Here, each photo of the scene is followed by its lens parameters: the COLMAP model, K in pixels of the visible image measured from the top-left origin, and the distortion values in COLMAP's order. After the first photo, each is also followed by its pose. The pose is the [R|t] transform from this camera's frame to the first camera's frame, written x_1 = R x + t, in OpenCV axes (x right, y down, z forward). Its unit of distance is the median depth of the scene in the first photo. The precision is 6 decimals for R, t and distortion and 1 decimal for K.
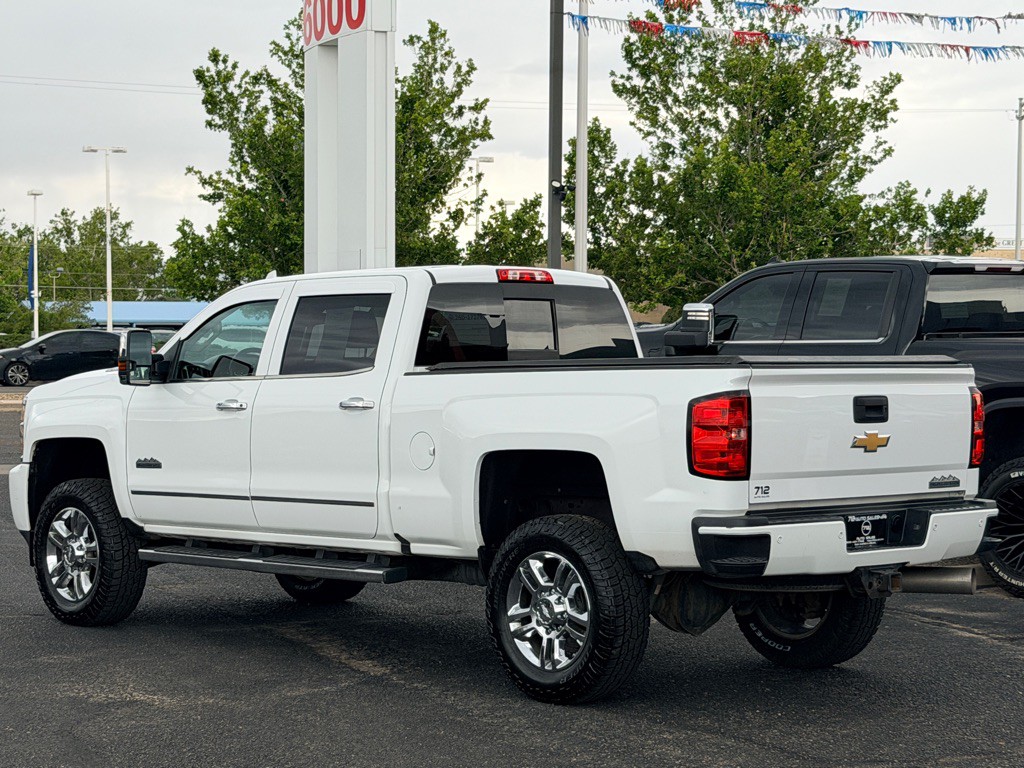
lens RADIAL K [[2304.6, 0, 512.0], [0, 2304.6, 384.0], [0, 0, 1]] dist [0.109103, -0.447954]
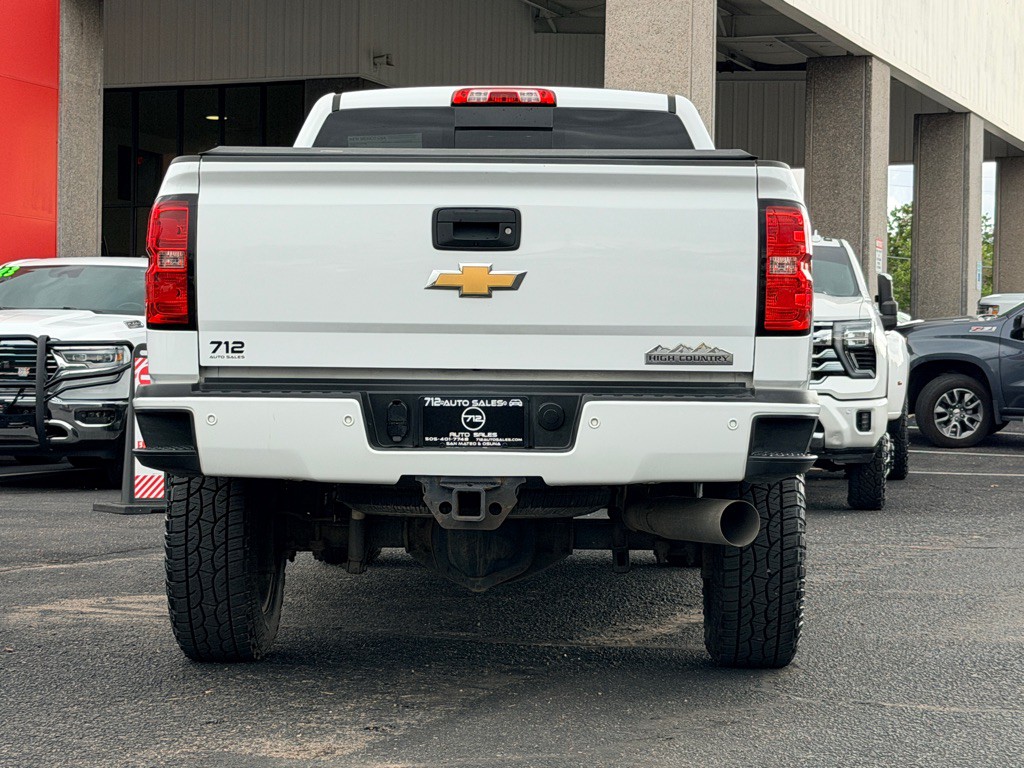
lens RADIAL K [[2304.6, 0, 512.0], [0, 2304.6, 384.0], [0, 0, 1]] dist [0.109103, -0.447954]
pose [[0.702328, 0.005323, -0.711834, 0.478934], [-0.018454, 0.999772, -0.010731, 0.046913], [0.711615, 0.020673, 0.702266, 0.448519]]
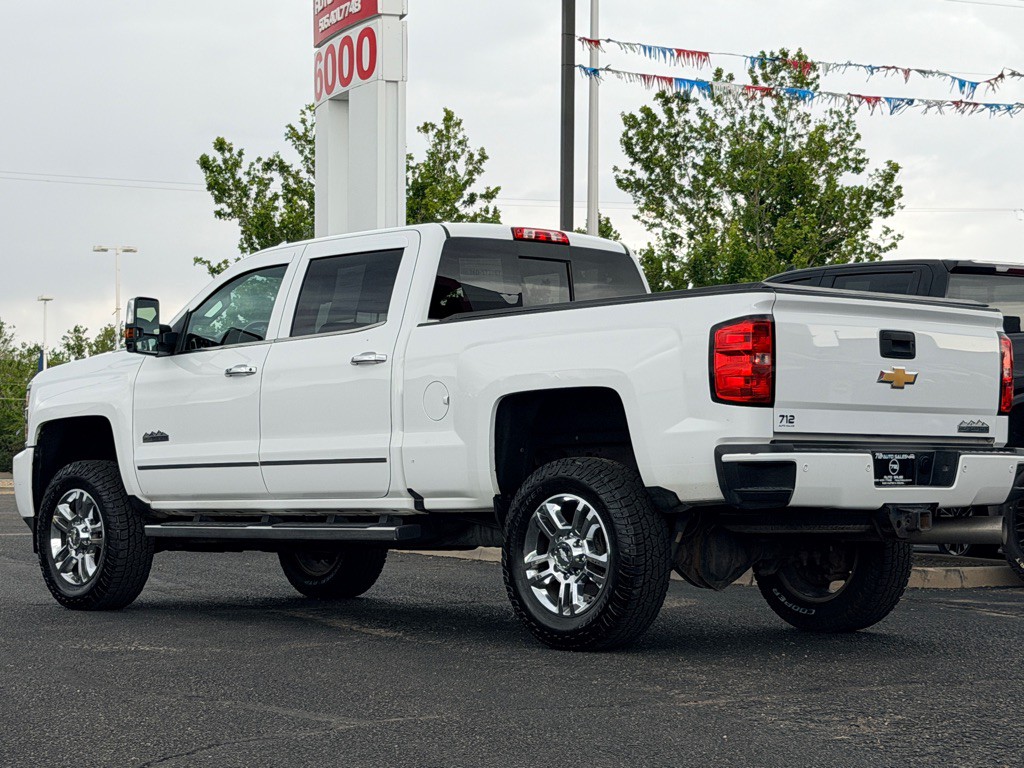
lens RADIAL K [[2304.6, 0, 512.0], [0, 2304.6, 384.0], [0, 0, 1]] dist [0.109103, -0.447954]
pose [[0.999991, -0.001691, -0.003761, -0.002674], [0.001484, 0.998515, -0.054452, 0.063331], [0.003847, 0.054446, 0.998509, 0.022455]]
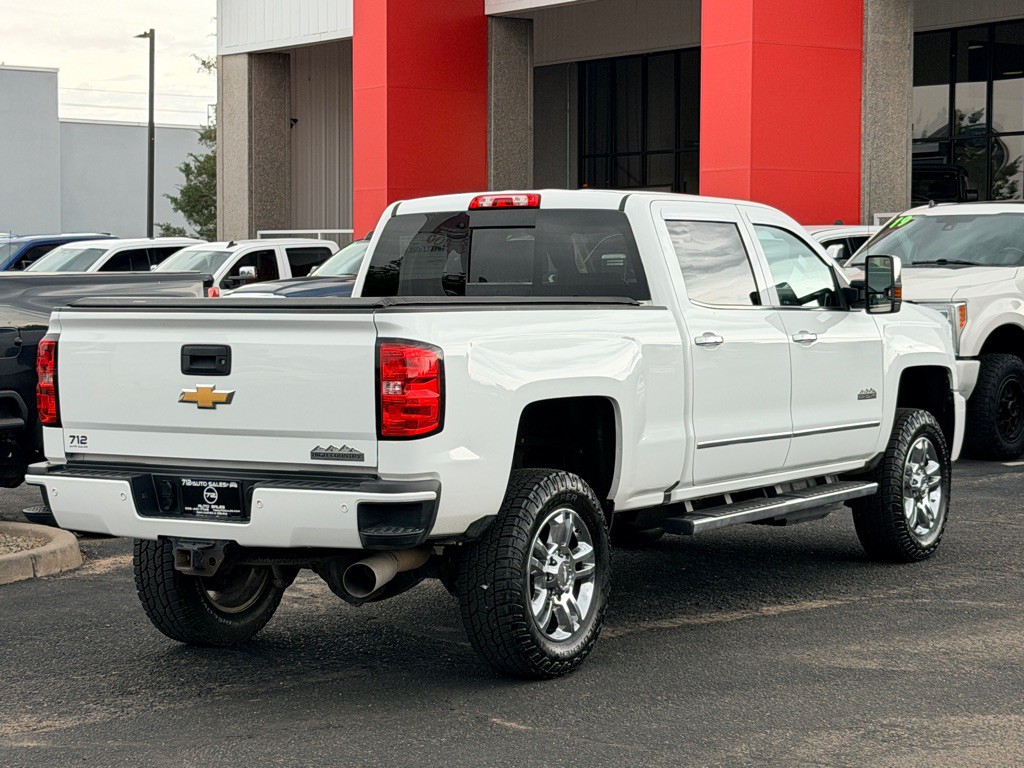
lens RADIAL K [[2304.6, 0, 512.0], [0, 2304.6, 384.0], [0, 0, 1]] dist [0.109103, -0.447954]
pose [[0.251431, 0.049209, -0.966623, 0.809920], [-0.000615, 0.998715, 0.050682, -0.019088], [0.967875, -0.012149, 0.251138, 0.704235]]
